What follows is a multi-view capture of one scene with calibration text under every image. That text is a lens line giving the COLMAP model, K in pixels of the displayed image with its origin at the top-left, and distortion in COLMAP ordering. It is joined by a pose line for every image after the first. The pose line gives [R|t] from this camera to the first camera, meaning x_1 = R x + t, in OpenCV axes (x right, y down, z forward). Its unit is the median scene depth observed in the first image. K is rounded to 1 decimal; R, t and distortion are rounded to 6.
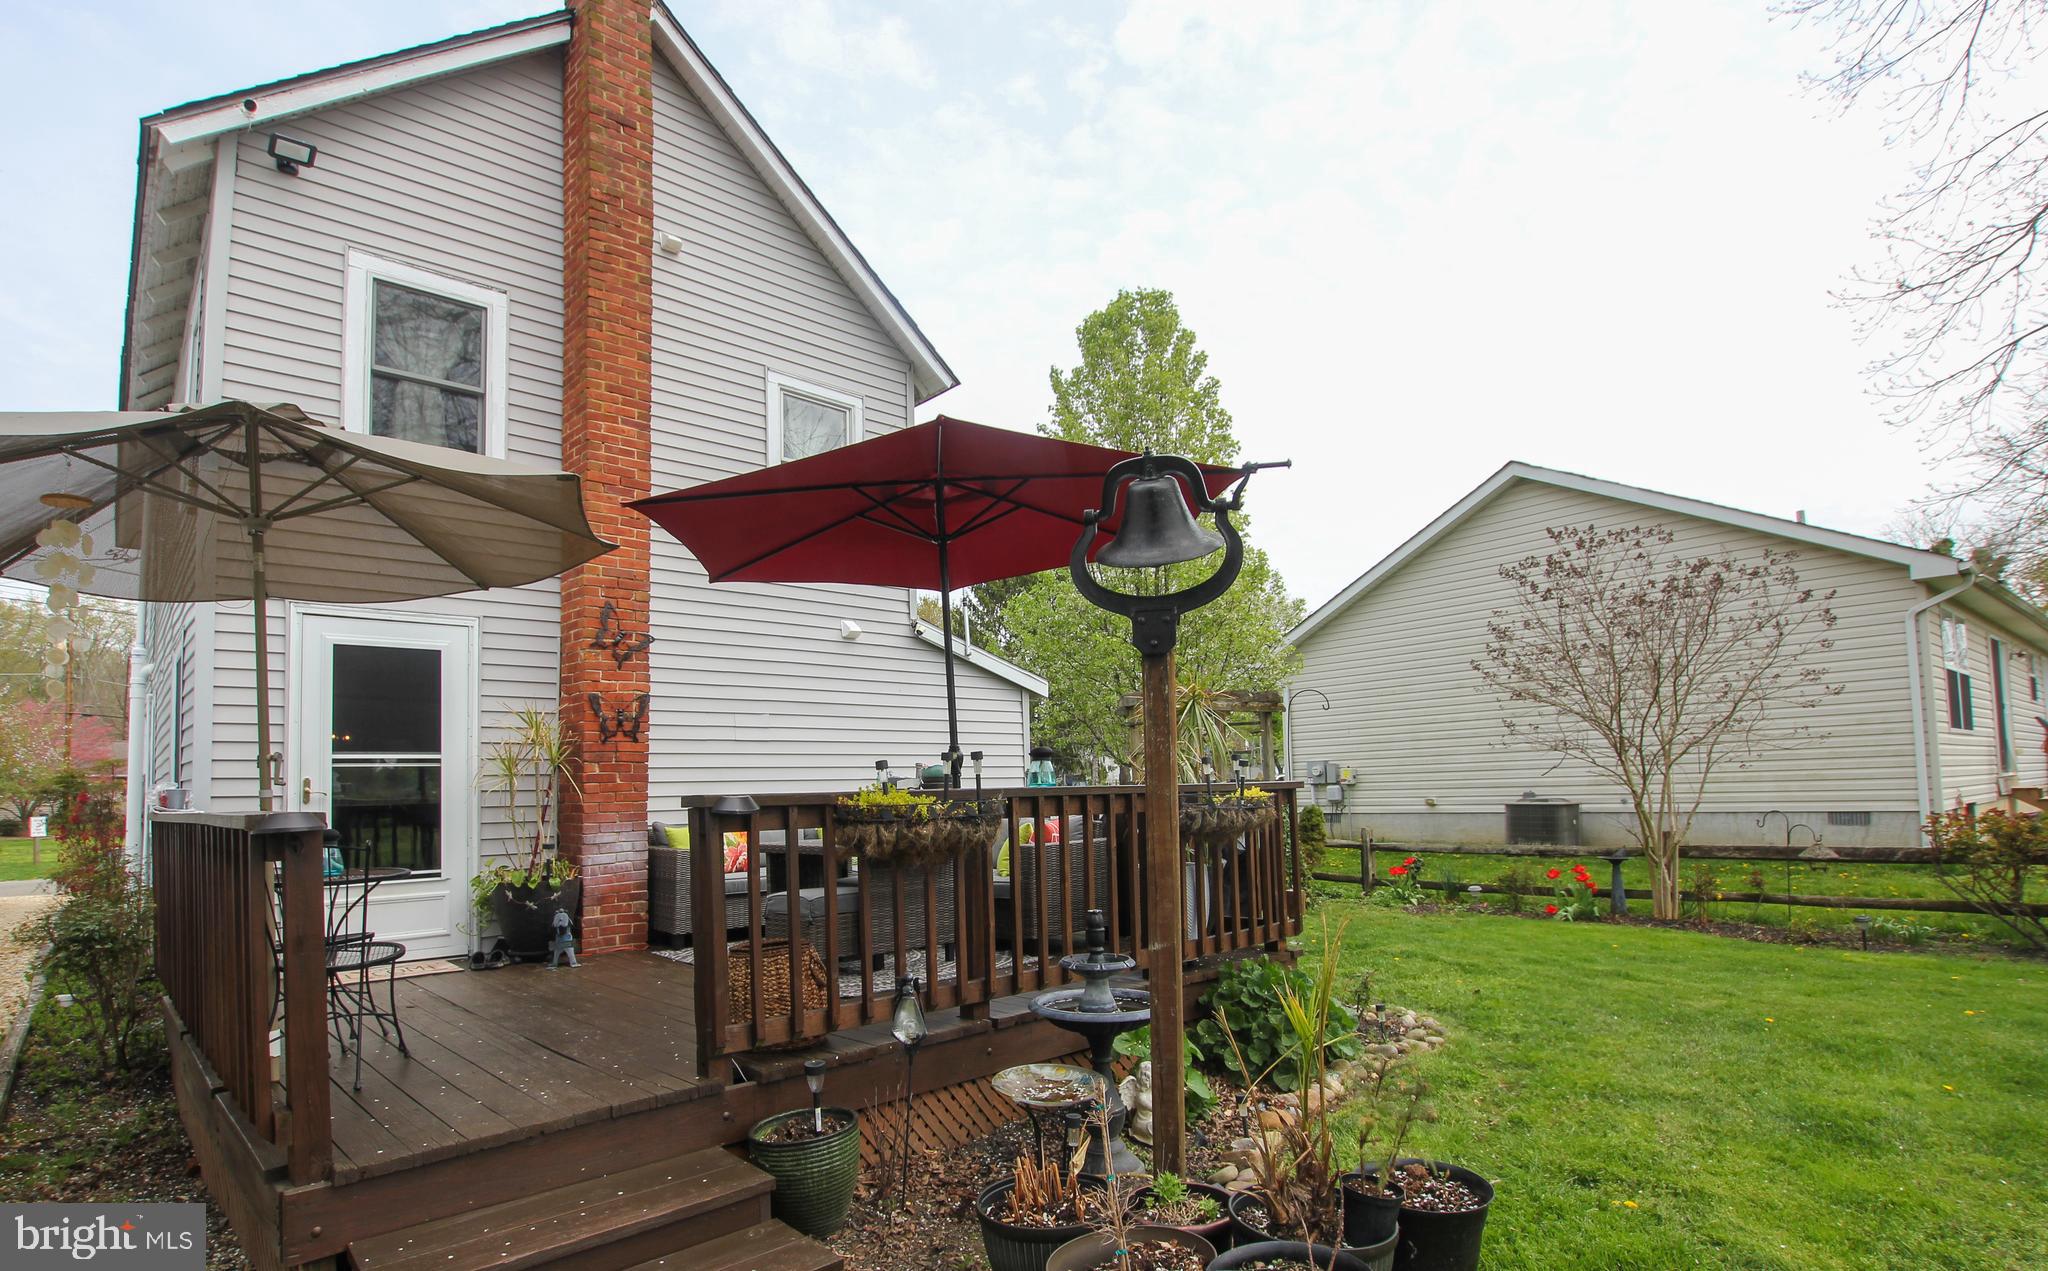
lens RADIAL K [[995.2, 0, 1022.6], [0, 995.2, 715.6], [0, 0, 1]] dist [0.000598, 0.000164]
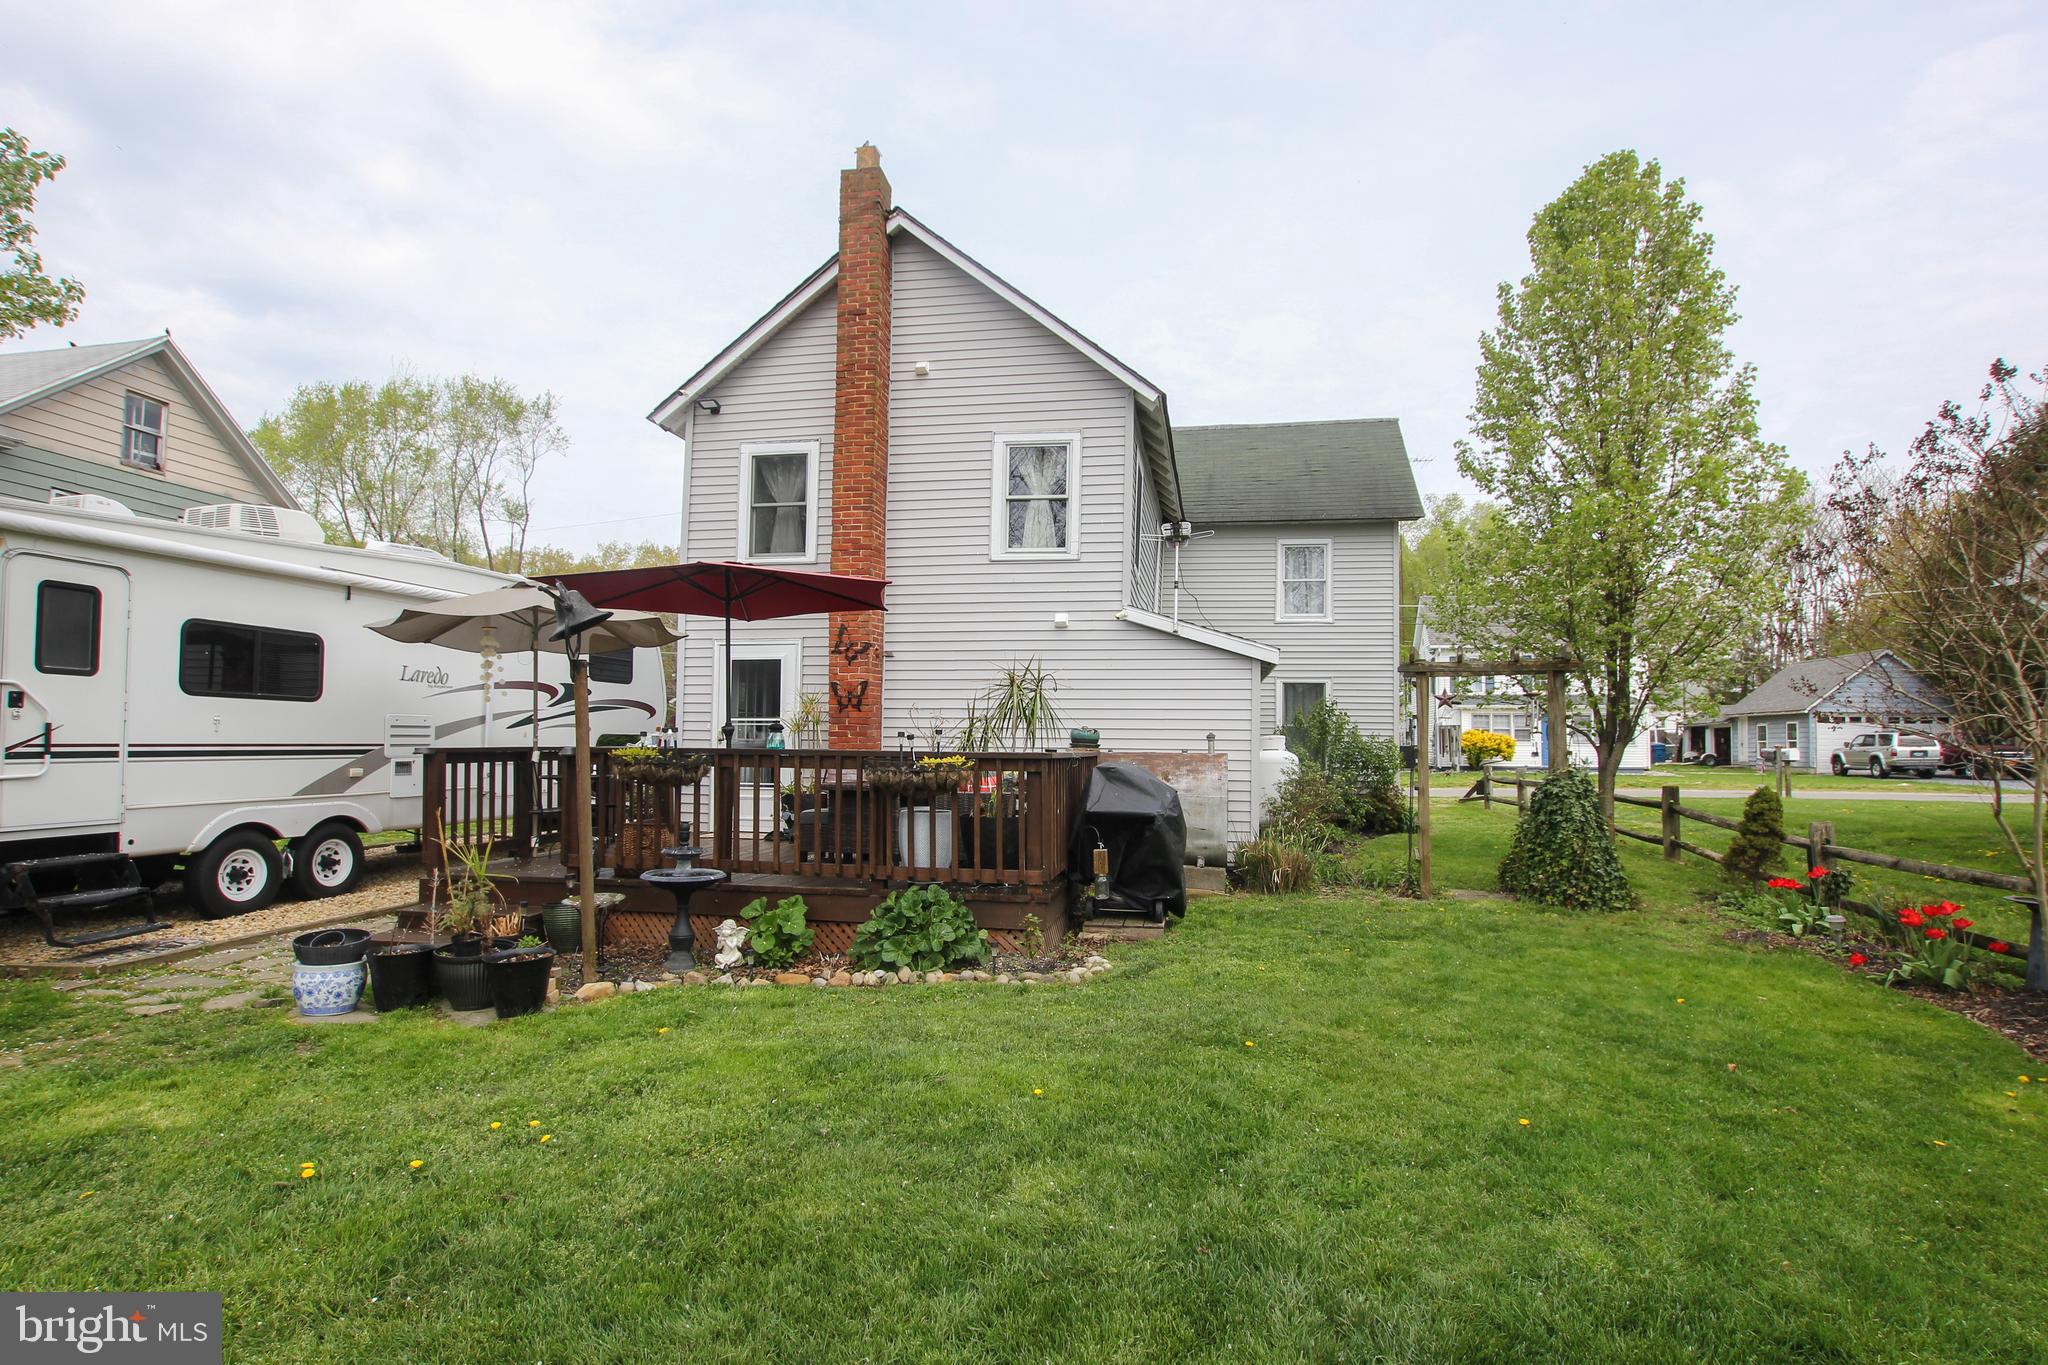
lens RADIAL K [[965.8, 0, 1029.8], [0, 965.8, 701.2], [0, 0, 1]] dist [-0.025009, 0.001908]
pose [[0.636444, 0.002120, -0.771320, 0.970156], [0.031796, 0.999074, 0.028983, -0.025413], [0.770667, -0.042971, 0.635787, 0.233726]]
